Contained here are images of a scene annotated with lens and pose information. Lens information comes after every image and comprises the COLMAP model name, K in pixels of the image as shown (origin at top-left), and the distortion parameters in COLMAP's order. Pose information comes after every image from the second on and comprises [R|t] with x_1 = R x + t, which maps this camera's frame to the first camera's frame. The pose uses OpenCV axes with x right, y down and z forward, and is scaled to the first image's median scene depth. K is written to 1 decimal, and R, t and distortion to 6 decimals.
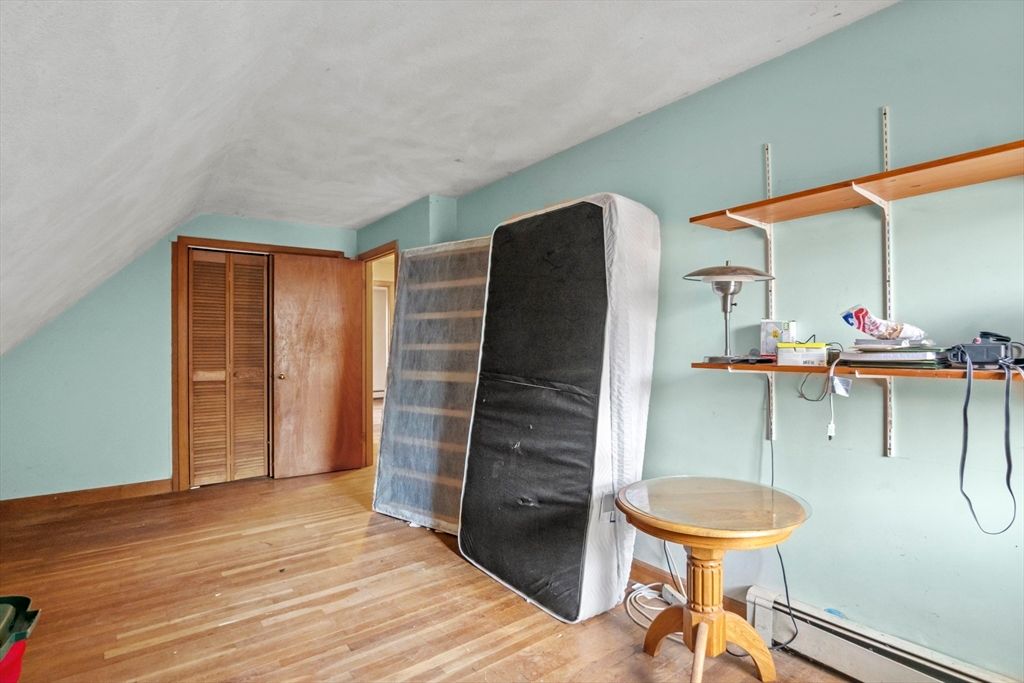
lens RADIAL K [[505.7, 0, 516.4], [0, 505.7, 342.1], [0, 0, 1]] dist [-0.024218, 0.000203]
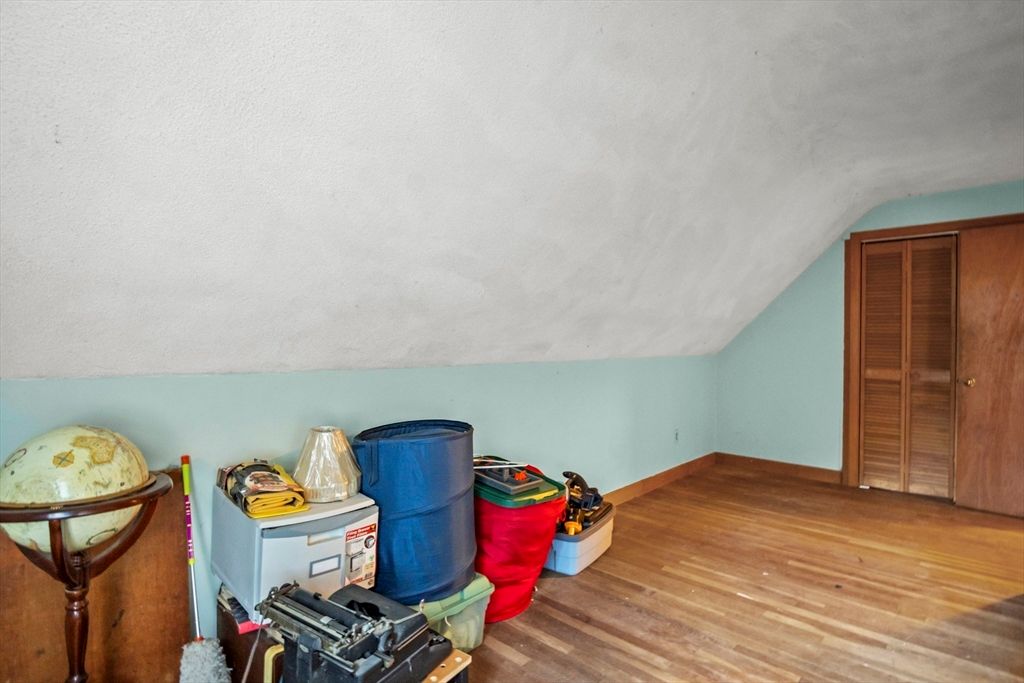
lens RADIAL K [[505.7, 0, 516.4], [0, 505.7, 342.1], [0, 0, 1]] dist [-0.024218, 0.000203]
pose [[0.175043, 0.012321, -0.984484, 0.277985], [-0.006279, 0.999915, 0.011398, -0.000125], [0.984541, 0.004186, 0.175106, 0.217653]]
